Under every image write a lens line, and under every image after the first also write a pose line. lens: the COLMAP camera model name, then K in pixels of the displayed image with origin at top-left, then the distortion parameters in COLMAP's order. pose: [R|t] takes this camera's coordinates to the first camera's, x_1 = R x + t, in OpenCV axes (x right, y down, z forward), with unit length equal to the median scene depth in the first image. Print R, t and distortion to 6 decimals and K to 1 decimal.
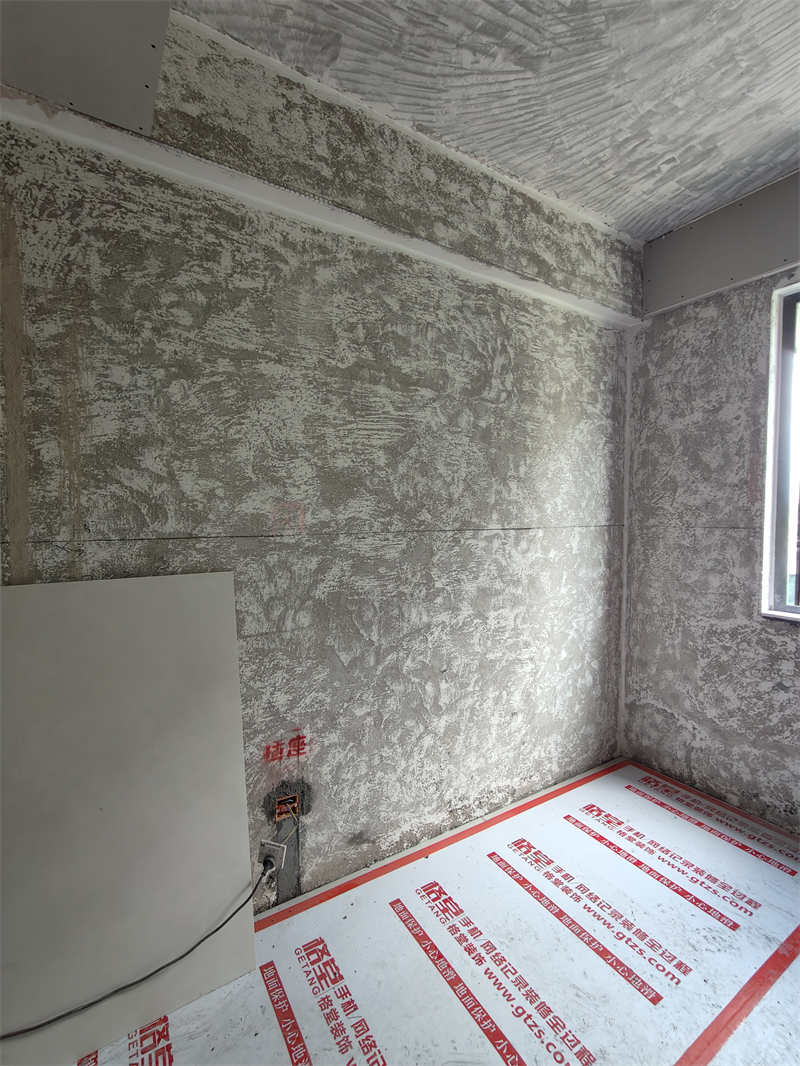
lens RADIAL K [[481.9, 0, 400.0], [0, 481.9, 533.0], [0, 0, 1]] dist [-0.005833, 0.000349]
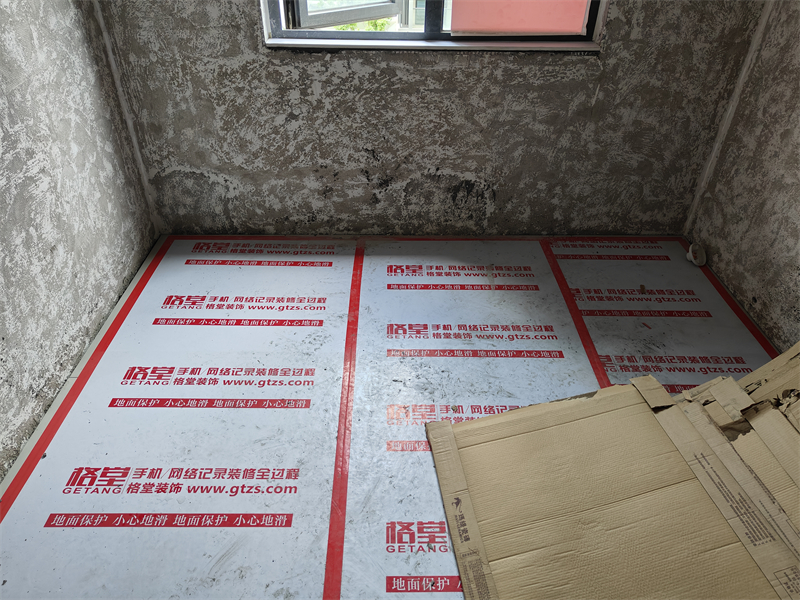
lens RADIAL K [[562.4, 0, 399.0], [0, 562.4, 299.3], [0, 0, 1]] dist [0.012353, -0.002046]
pose [[0.515913, -0.501905, 0.694208, -0.151080], [0.016703, 0.816124, 0.577636, -0.065401], [-0.856478, -0.286415, 0.429431, 0.158374]]
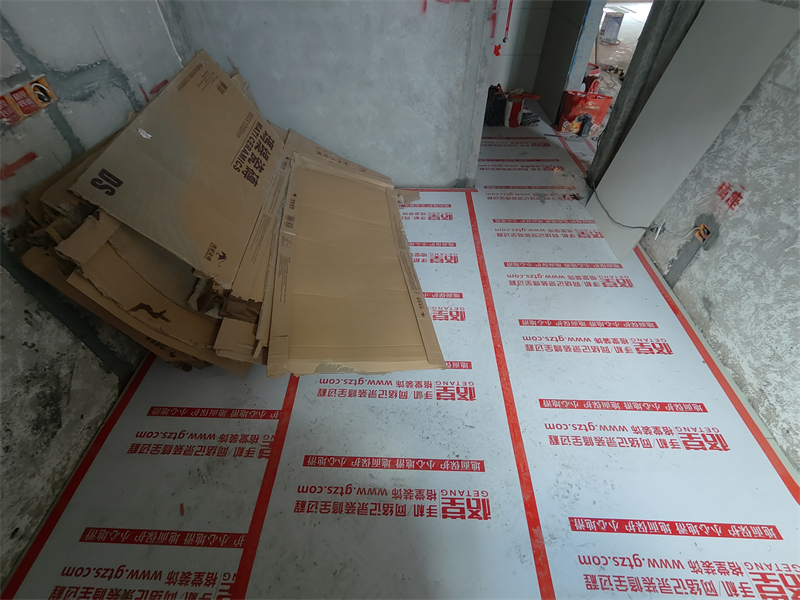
lens RADIAL K [[367.9, 0, 400.6], [0, 367.9, 306.5], [0, 0, 1]] dist [-0.006147, 0.003136]
pose [[-0.546747, 0.616029, -0.567077, 0.831629], [-0.022902, 0.666014, 0.745587, -0.061615], [0.836985, 0.420635, -0.350033, 0.599694]]
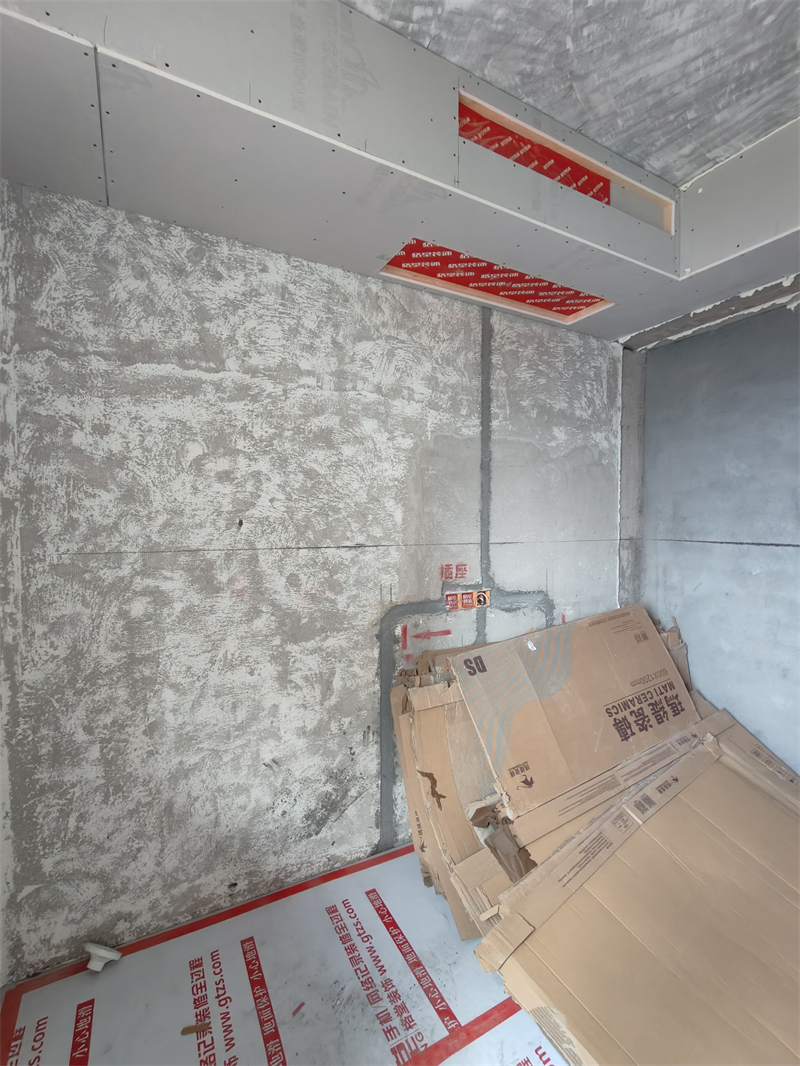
lens RADIAL K [[487.8, 0, 390.6], [0, 487.8, 532.6], [0, 0, 1]] dist [-0.008726, 0.000877]
pose [[-0.997769, -0.007123, 0.066382, 0.725493], [-0.002012, 0.997049, 0.076737, -0.060533], [-0.066732, 0.076432, -0.994839, 0.822474]]
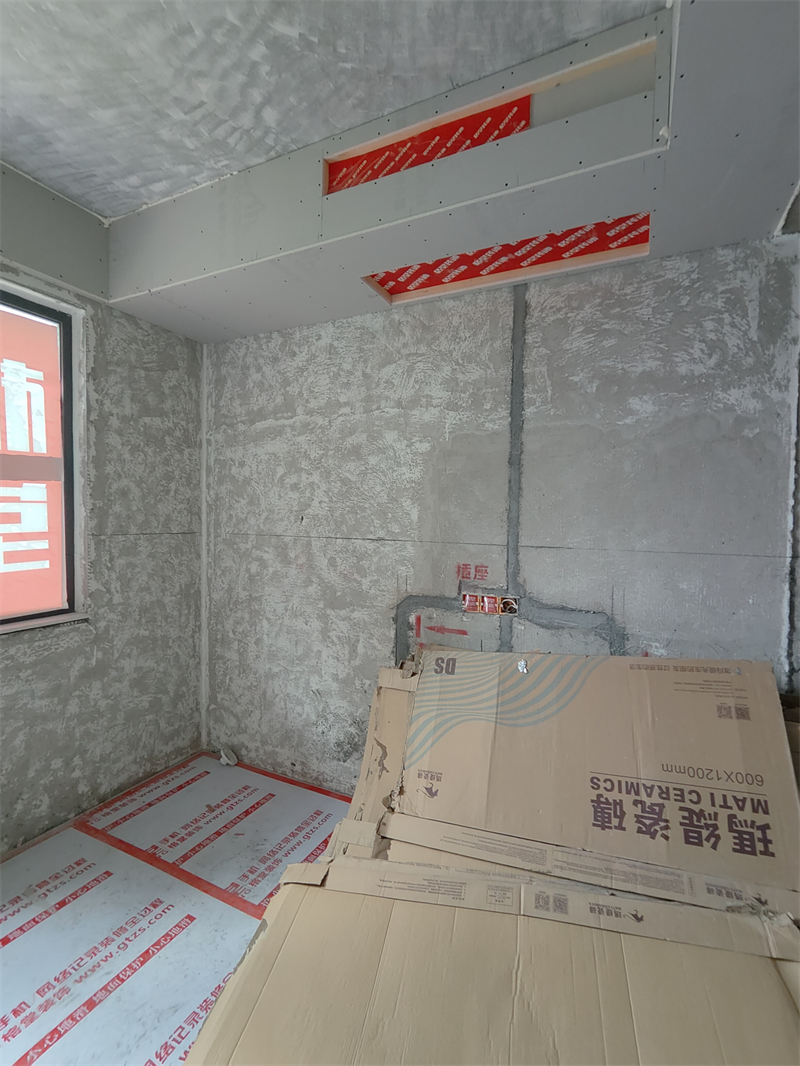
lens RADIAL K [[486.7, 0, 403.8], [0, 486.7, 534.7], [0, 0, 1]] dist [-0.006650, 0.000840]
pose [[-0.524435, -0.040048, 0.850508, -0.153747], [0.020543, 0.998007, 0.059660, -0.038065], [-0.851202, 0.048759, -0.522568, 0.417702]]
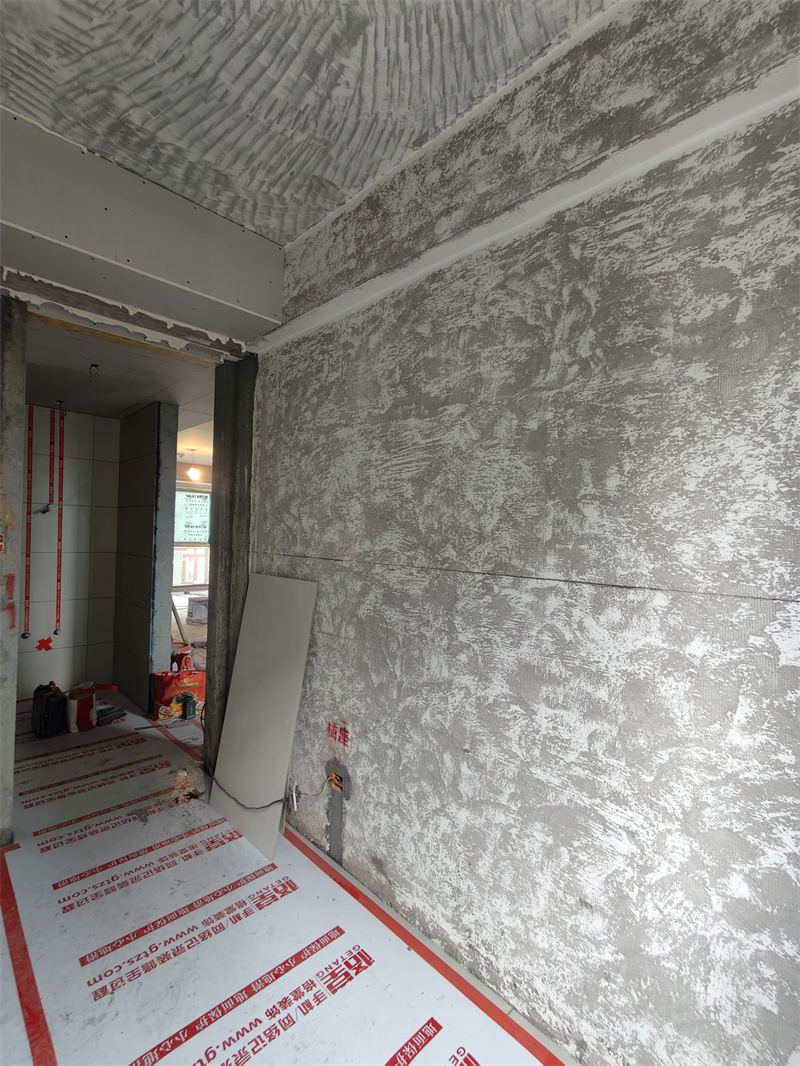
lens RADIAL K [[490.2, 0, 411.2], [0, 490.2, 531.6], [0, 0, 1]] dist [-0.006147, 0.003136]
pose [[0.231819, 0.003412, -0.972753, 0.848373], [-0.070091, 0.997453, -0.013205, -0.053516], [0.970230, 0.071242, 0.231468, 0.703926]]
